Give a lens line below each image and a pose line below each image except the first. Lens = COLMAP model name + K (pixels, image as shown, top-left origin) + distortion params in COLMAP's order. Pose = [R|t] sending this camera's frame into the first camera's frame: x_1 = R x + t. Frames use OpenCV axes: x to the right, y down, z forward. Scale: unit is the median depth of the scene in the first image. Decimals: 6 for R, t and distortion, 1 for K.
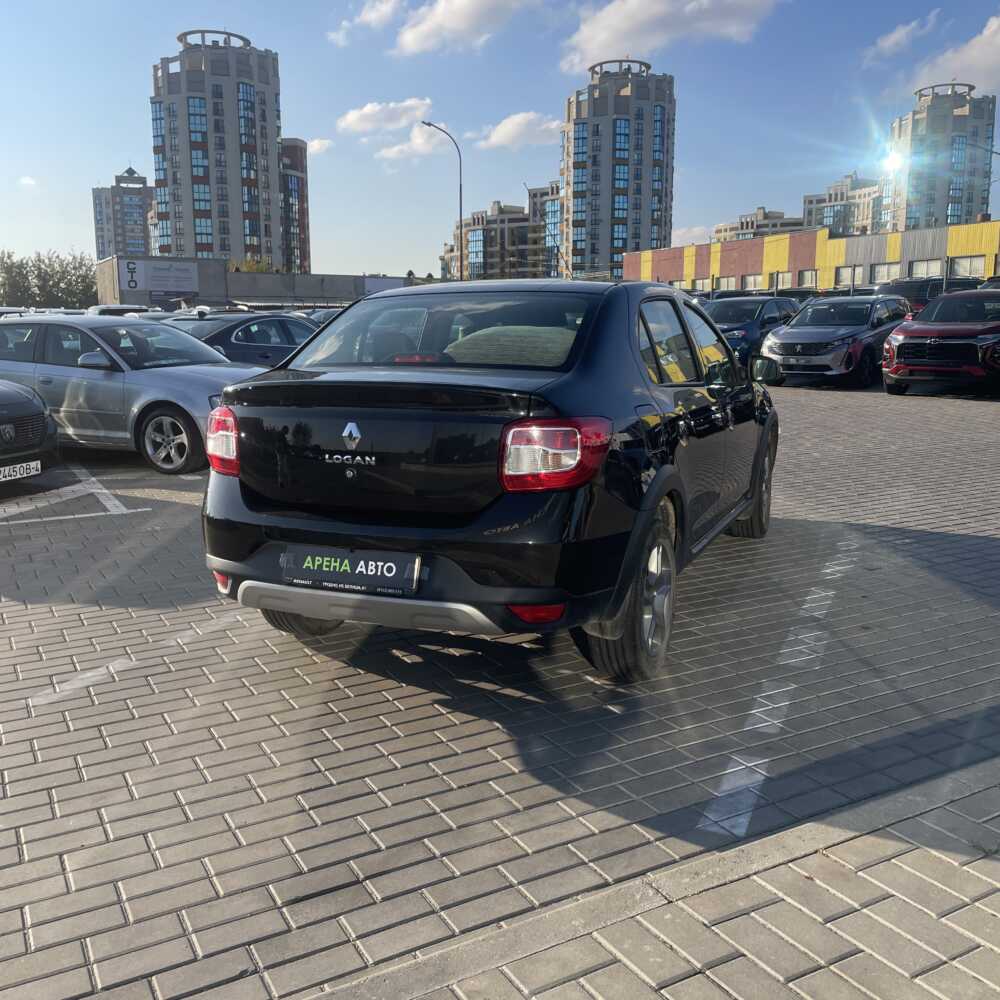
lens RADIAL K [[983.3, 0, 503.1], [0, 983.3, 493.4], [0, 0, 1]] dist [0.082574, -0.112267]
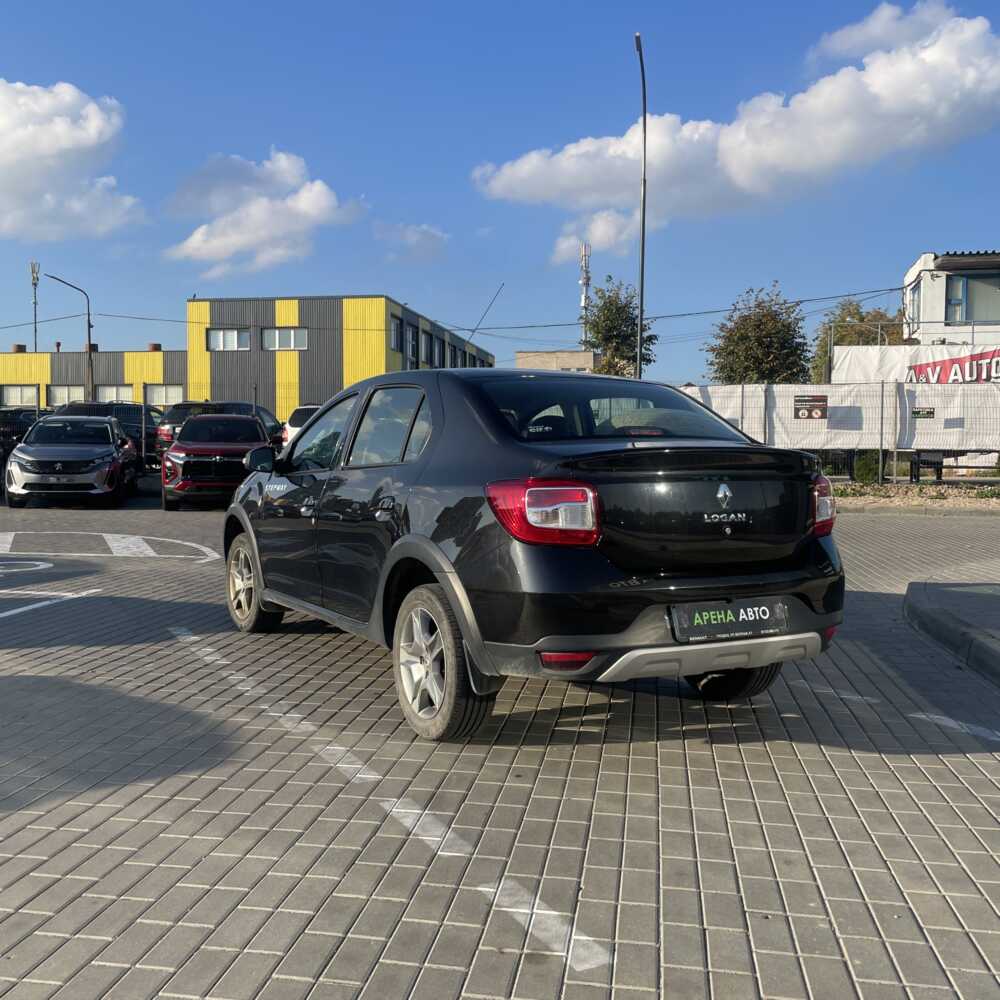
lens RADIAL K [[1011.7, 0, 481.8], [0, 1011.7, 498.1], [0, 0, 1]] dist [0.091140, -0.144524]
pose [[0.626376, -0.021541, 0.779223, -1.001748], [0.119198, 0.990509, -0.068434, -0.009004], [-0.770354, 0.135747, 0.622999, 0.415025]]
